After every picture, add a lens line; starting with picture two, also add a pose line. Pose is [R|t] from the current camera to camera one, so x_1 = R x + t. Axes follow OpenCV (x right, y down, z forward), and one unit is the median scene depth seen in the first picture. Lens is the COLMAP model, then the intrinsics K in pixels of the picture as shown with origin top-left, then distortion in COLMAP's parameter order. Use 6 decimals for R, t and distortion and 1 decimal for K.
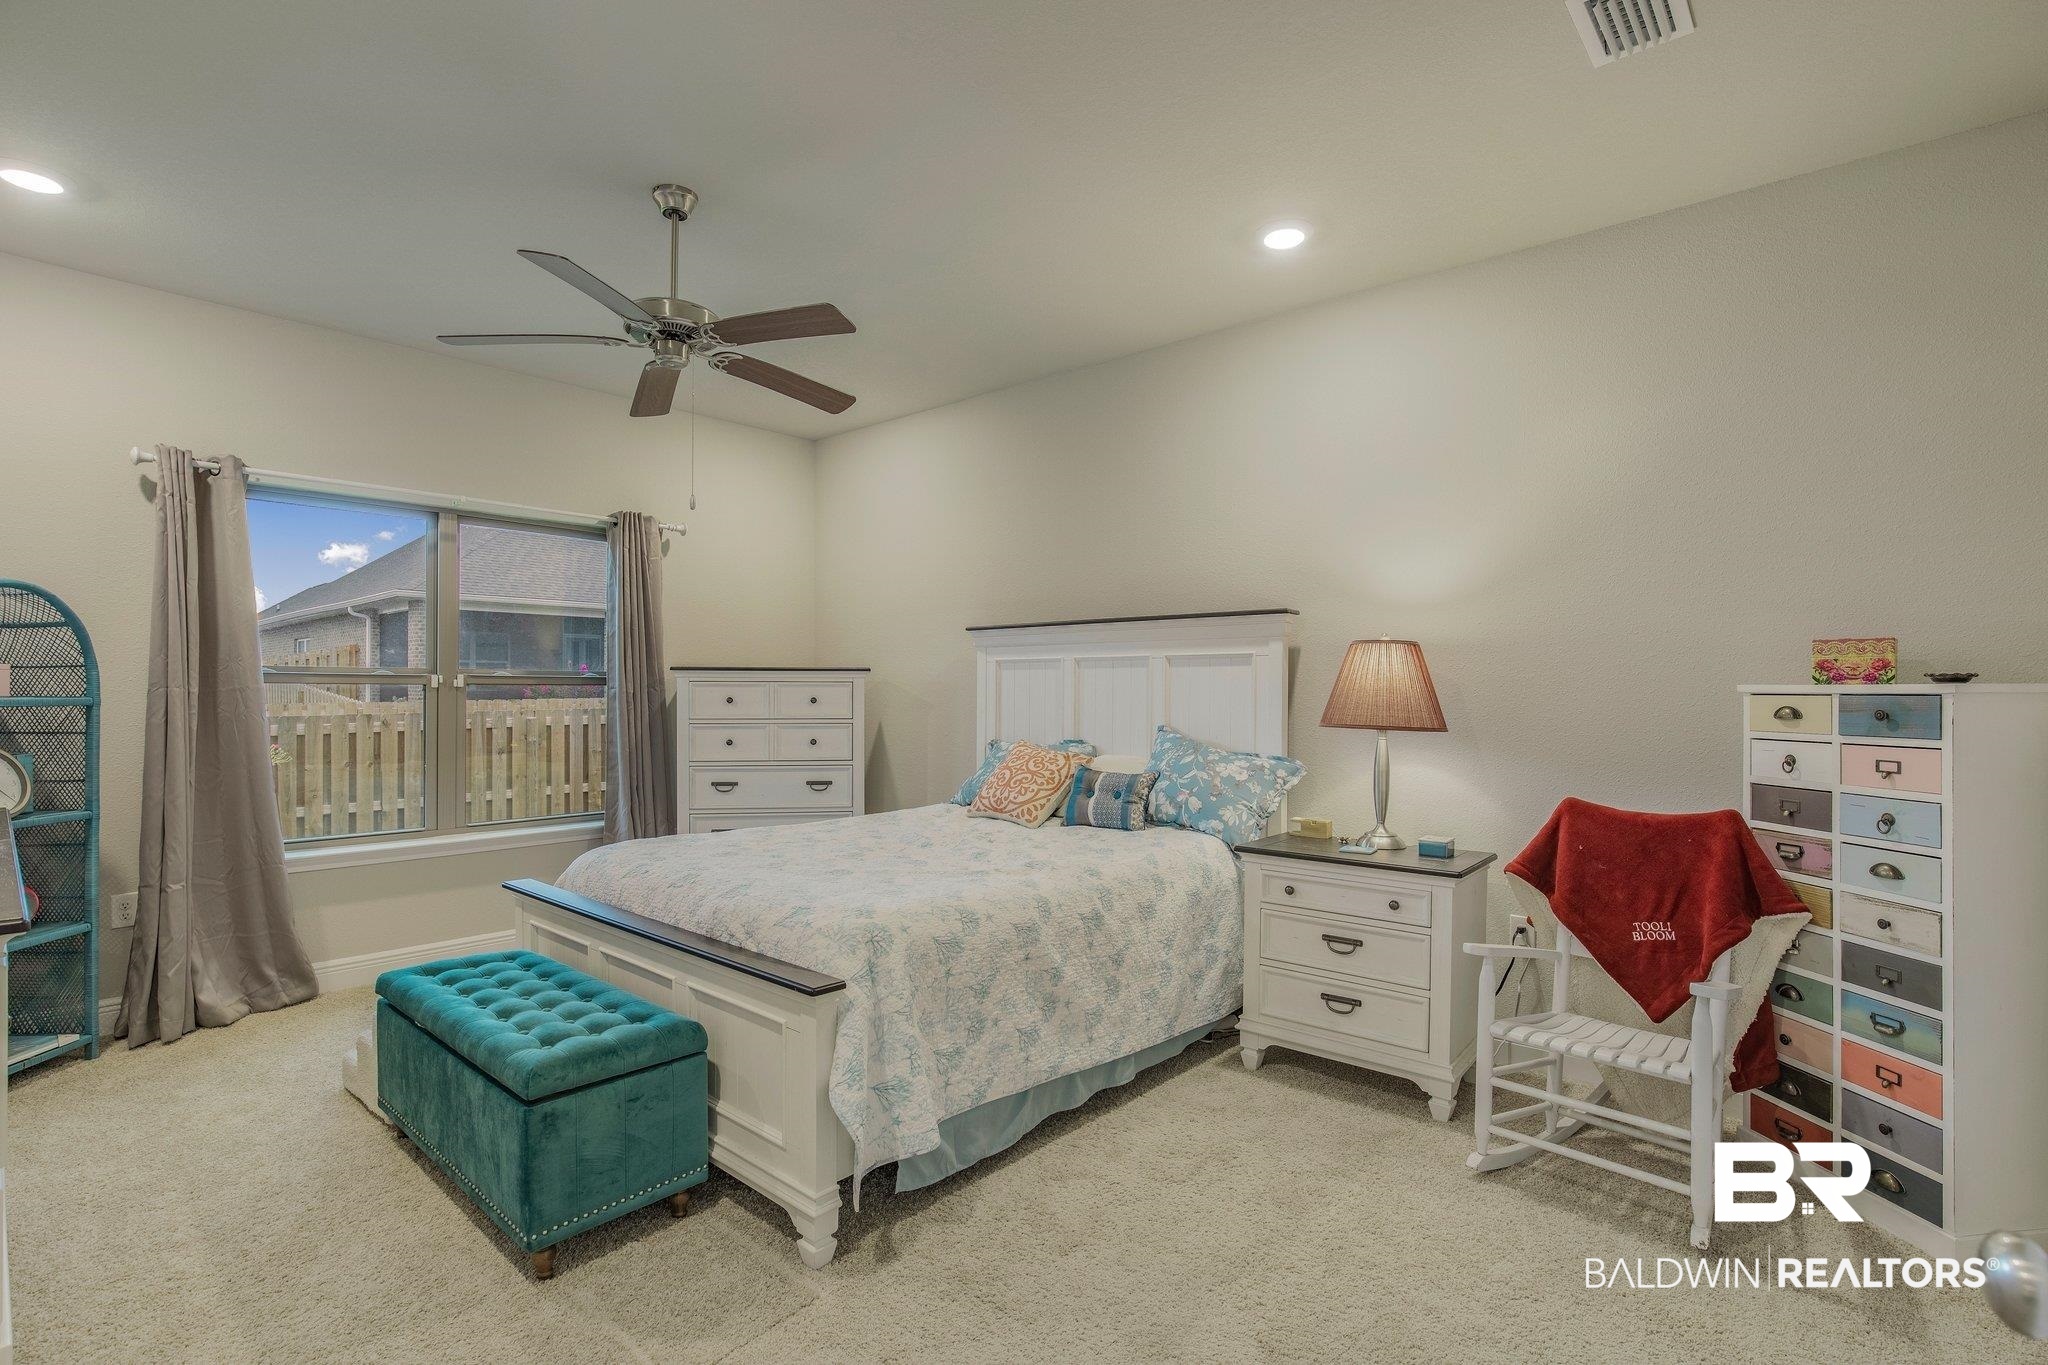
lens RADIAL K [[950.0, 0, 1024.0], [0, 950.0, 682.5], [0, 0, 1]] dist [-0.003770, -0.000290]
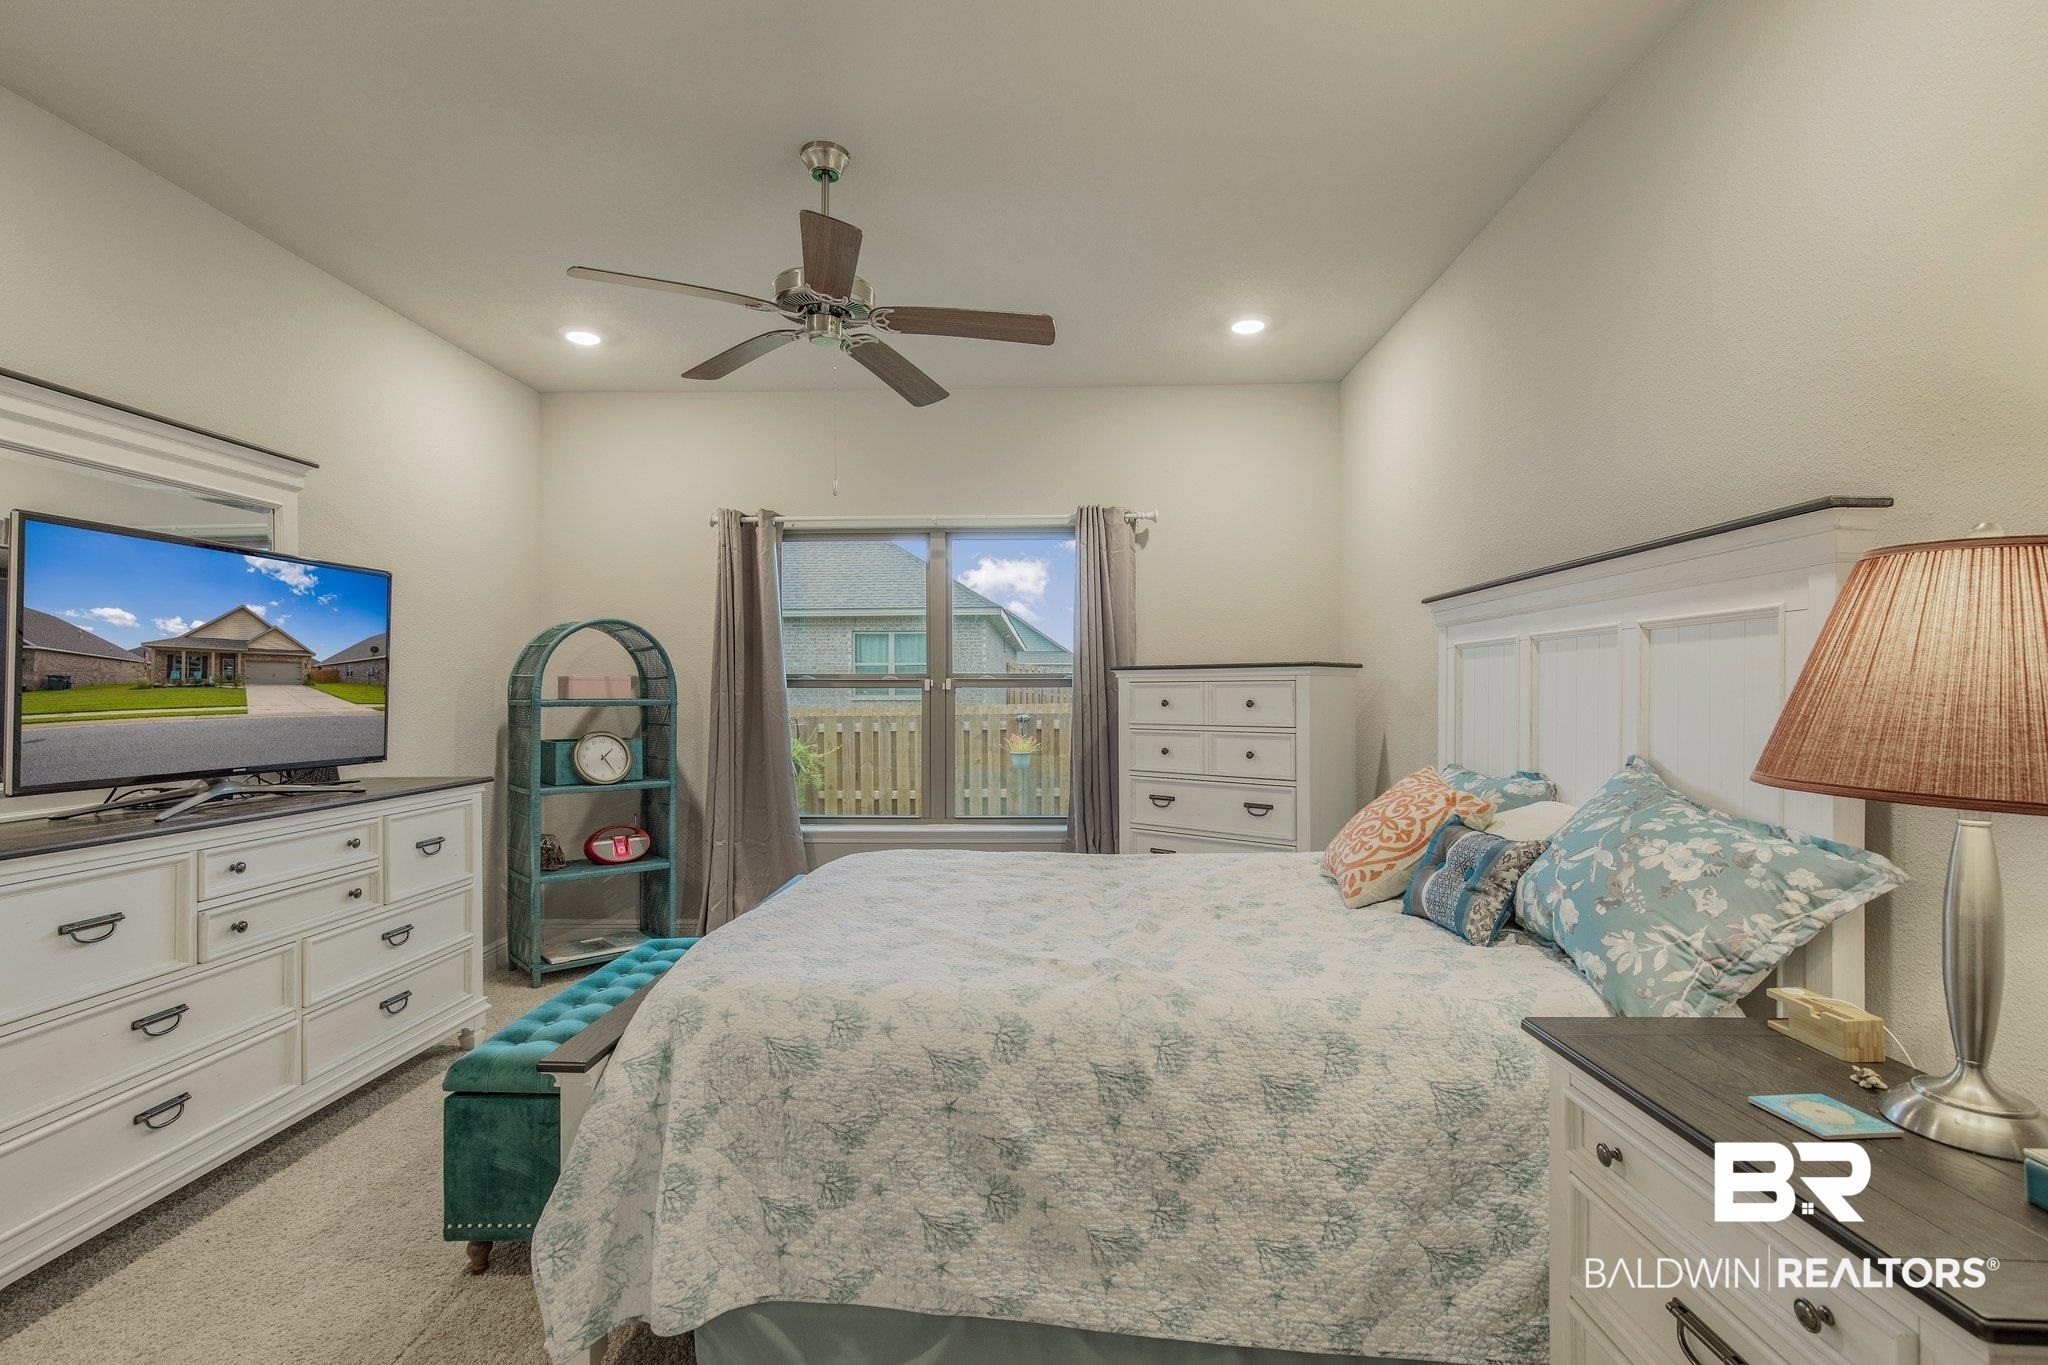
lens RADIAL K [[958.1, 0, 1025.1], [0, 958.1, 689.9], [0, 0, 1]] dist [0.017664, 0.000619]
pose [[0.643044, -0.006076, -0.765805, 0.387042], [0.011740, 0.999929, 0.001924, 0.004247], [0.765739, -0.010227, 0.643070, 0.449502]]
